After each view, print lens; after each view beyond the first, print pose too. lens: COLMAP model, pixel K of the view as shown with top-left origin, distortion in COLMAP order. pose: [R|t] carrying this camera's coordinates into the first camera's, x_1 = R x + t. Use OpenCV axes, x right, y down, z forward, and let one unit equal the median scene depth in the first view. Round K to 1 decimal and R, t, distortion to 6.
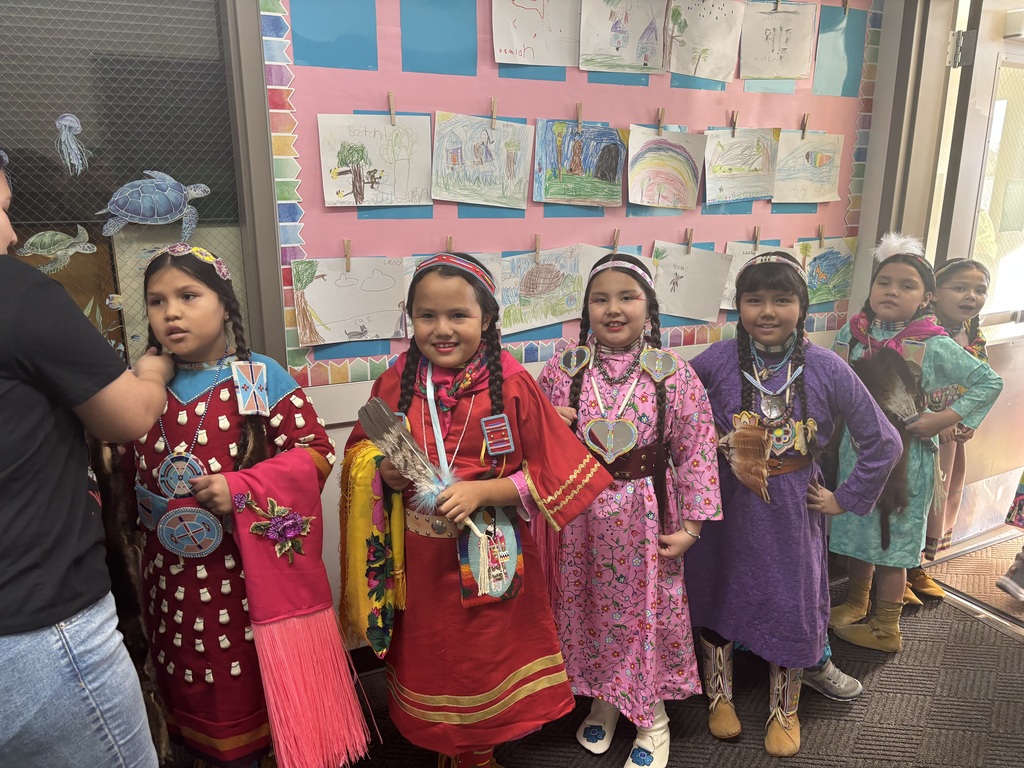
lens RADIAL K [[785.6, 0, 511.8], [0, 785.6, 390.8], [0, 0, 1]] dist [0.057922, -0.052554]
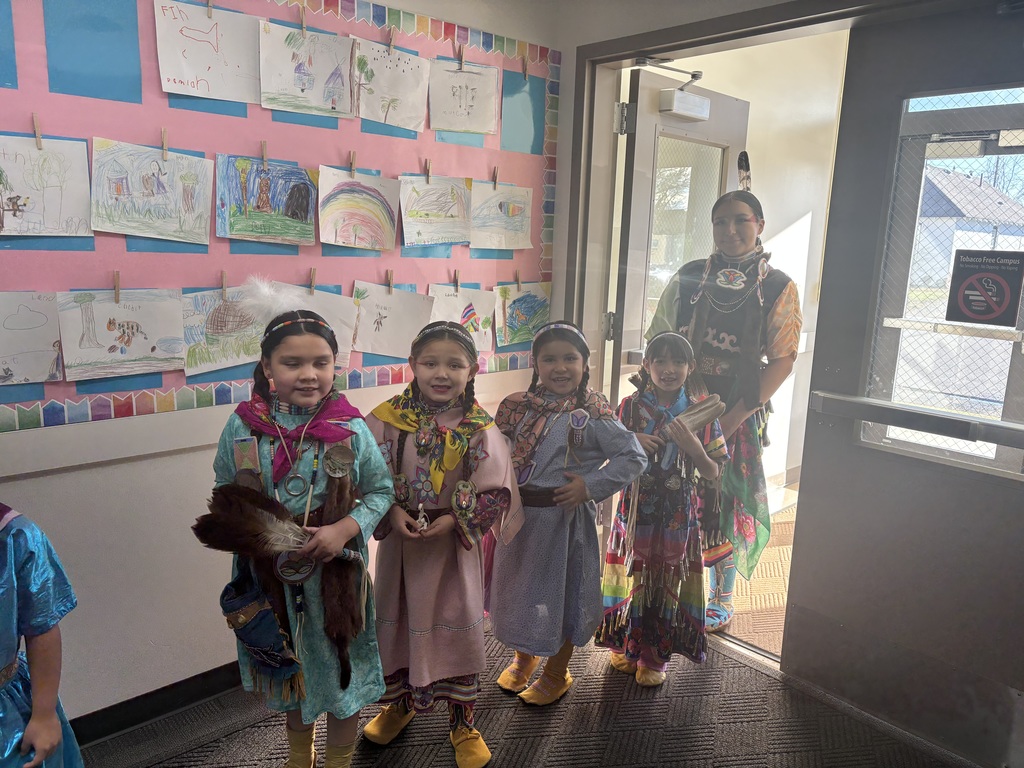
lens RADIAL K [[785.6, 0, 511.8], [0, 785.6, 390.8], [0, 0, 1]] dist [0.057922, -0.052554]
pose [[0.960402, -0.024386, 0.277550, 0.097650], [0.039819, 0.997950, -0.050105, 0.009016], [-0.275759, 0.059173, 0.959404, -0.014098]]
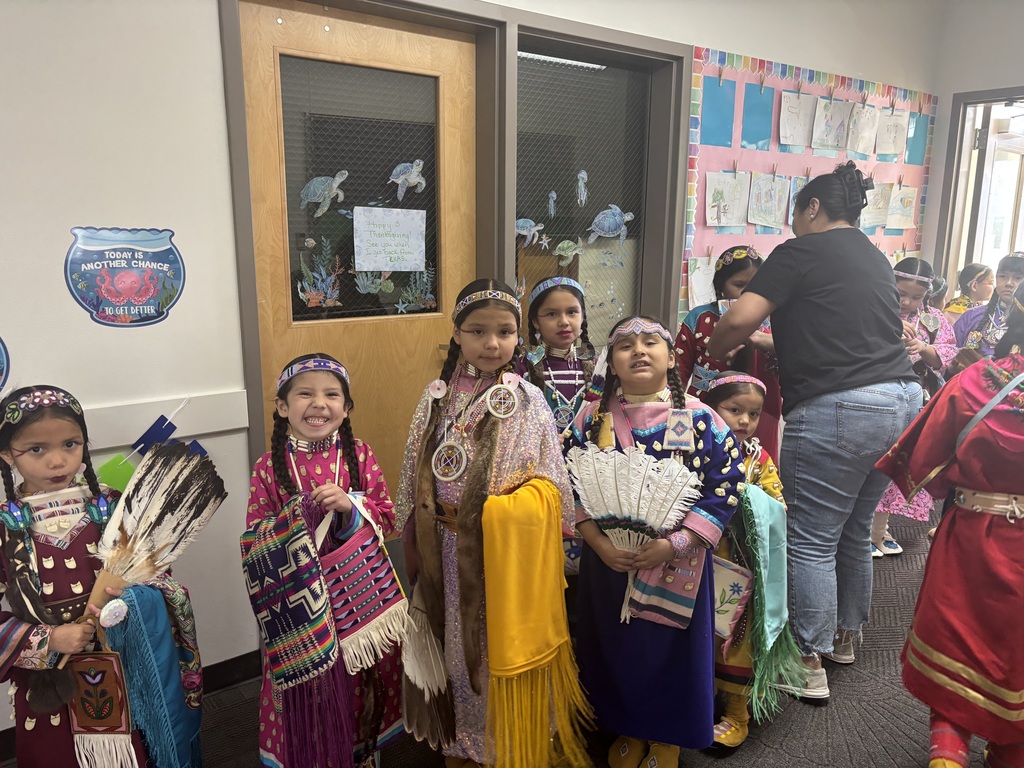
lens RADIAL K [[778.2, 0, 515.3], [0, 778.2, 380.7], [0, 0, 1]] dist [0.022483, -0.002883]
pose [[0.978105, -0.028171, 0.206199, -0.845928], [0.037730, 0.998381, -0.042570, 0.127308], [-0.204665, 0.049417, 0.977584, -0.443440]]
